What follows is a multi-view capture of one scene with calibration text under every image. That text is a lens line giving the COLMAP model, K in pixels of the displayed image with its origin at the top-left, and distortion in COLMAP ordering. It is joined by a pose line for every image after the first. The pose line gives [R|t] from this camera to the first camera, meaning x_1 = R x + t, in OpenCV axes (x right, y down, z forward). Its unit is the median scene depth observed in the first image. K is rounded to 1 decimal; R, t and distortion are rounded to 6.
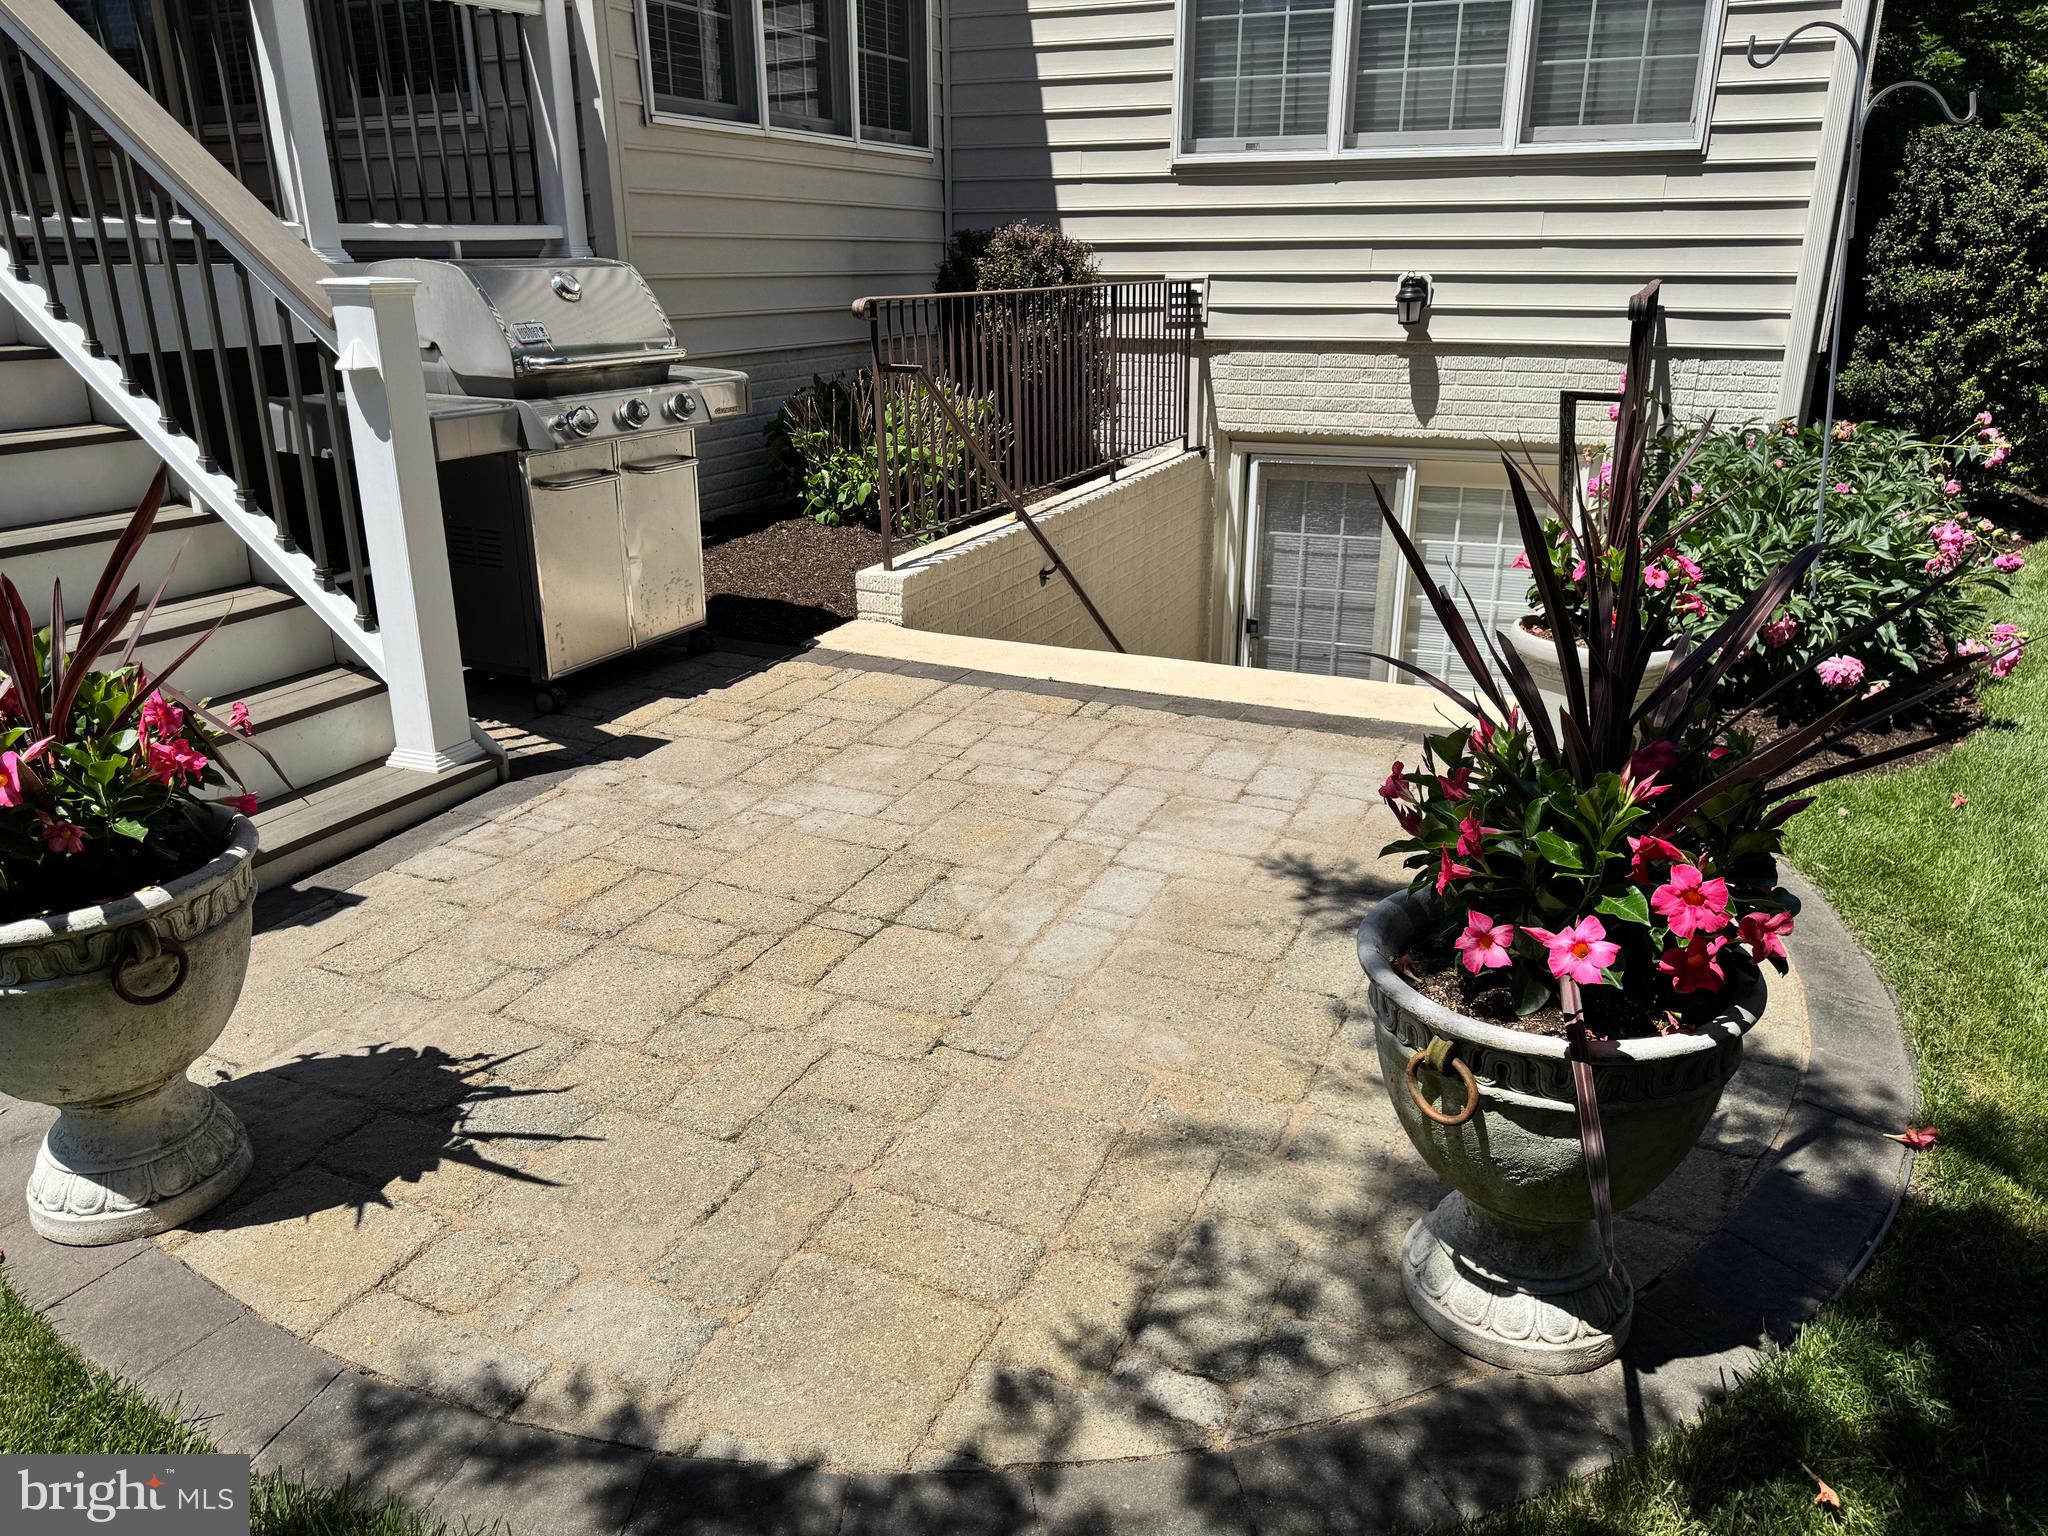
lens RADIAL K [[1465.9, 0, 1024.0], [0, 1465.9, 768.0], [0, 0, 1]] dist [0.055084, -0.081078]
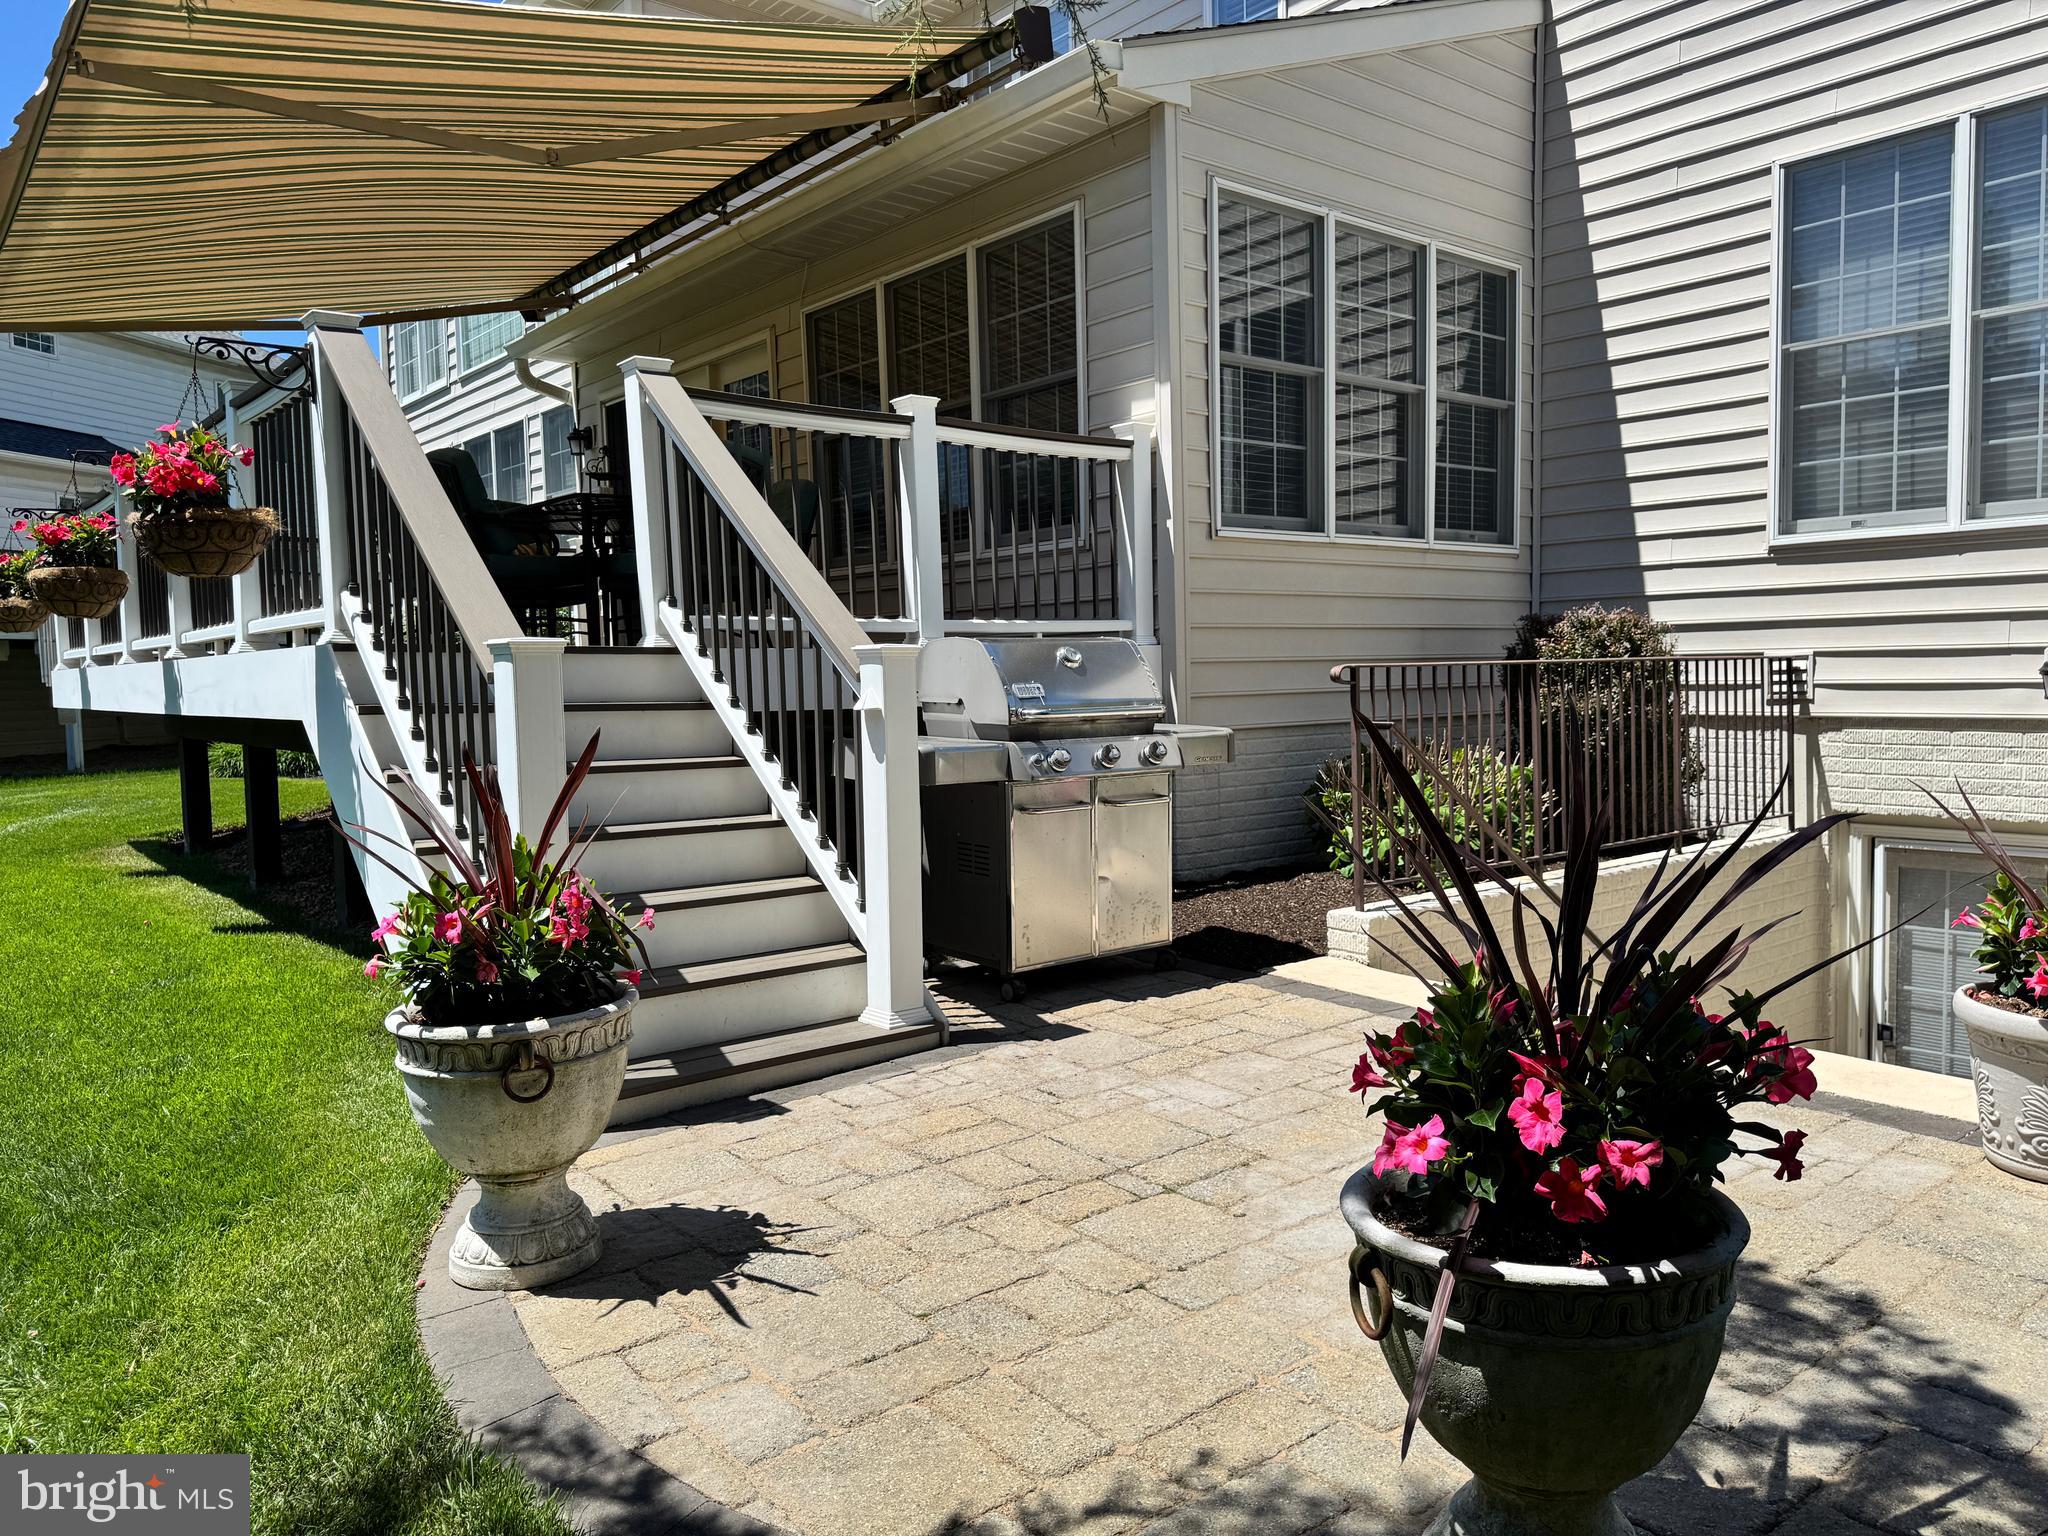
lens RADIAL K [[1465.9, 0, 1024.0], [0, 1465.9, 768.0], [0, 0, 1]] dist [0.078918, -0.095019]
pose [[0.886074, 0.015270, -0.463293, 0.200007], [-0.136789, 0.963563, -0.229857, 0.045111], [0.442902, 0.267044, 0.855877, -0.038262]]
